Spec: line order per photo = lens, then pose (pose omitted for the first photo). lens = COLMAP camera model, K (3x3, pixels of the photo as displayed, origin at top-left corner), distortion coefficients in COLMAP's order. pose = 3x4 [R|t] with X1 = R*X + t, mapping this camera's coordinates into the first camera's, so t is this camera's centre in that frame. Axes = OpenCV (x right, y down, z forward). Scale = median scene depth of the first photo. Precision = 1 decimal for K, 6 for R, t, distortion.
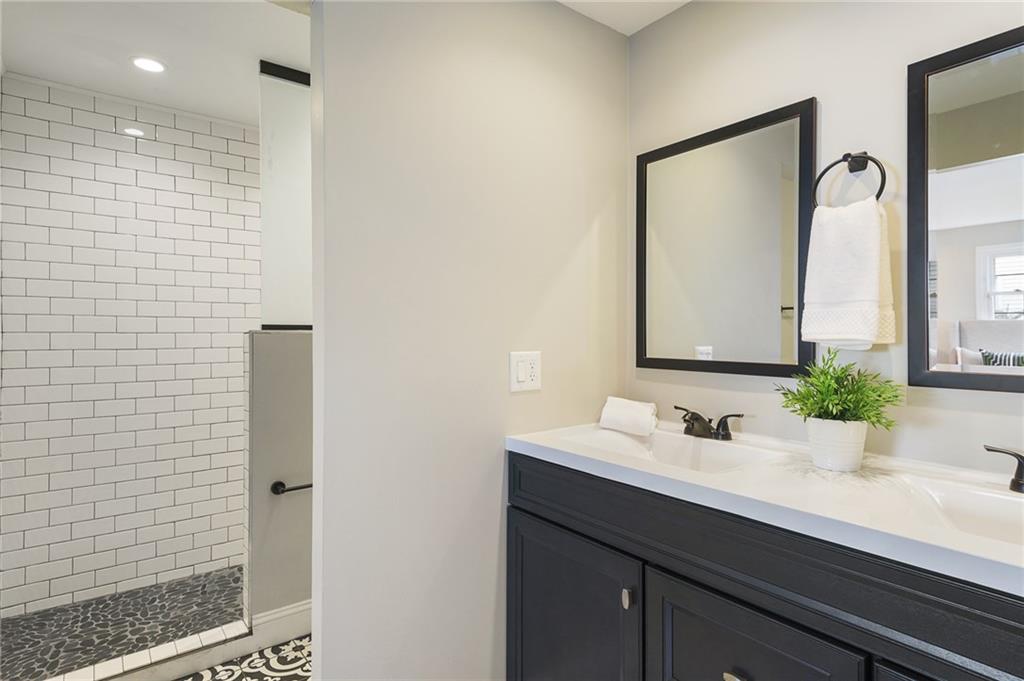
lens RADIAL K [[544.8, 0, 509.7], [0, 544.8, 339.9], [0, 0, 1]] dist [0.011814, -0.002543]
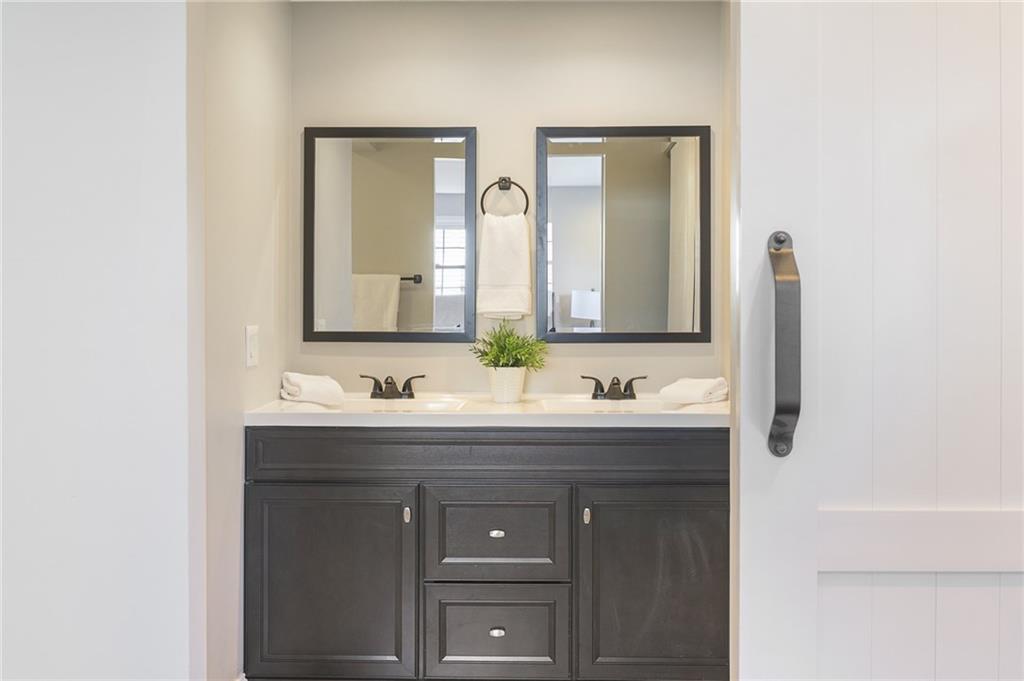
lens RADIAL K [[1066.2, 0, 512.4], [0, 1066.2, 338.1], [0, 0, 1]] dist [-0.055073, 0.000000]
pose [[0.625832, -0.022639, 0.779629, -1.240826], [0.007556, 0.999708, 0.022965, 0.003241], [-0.779921, -0.008482, 0.625820, -0.595147]]
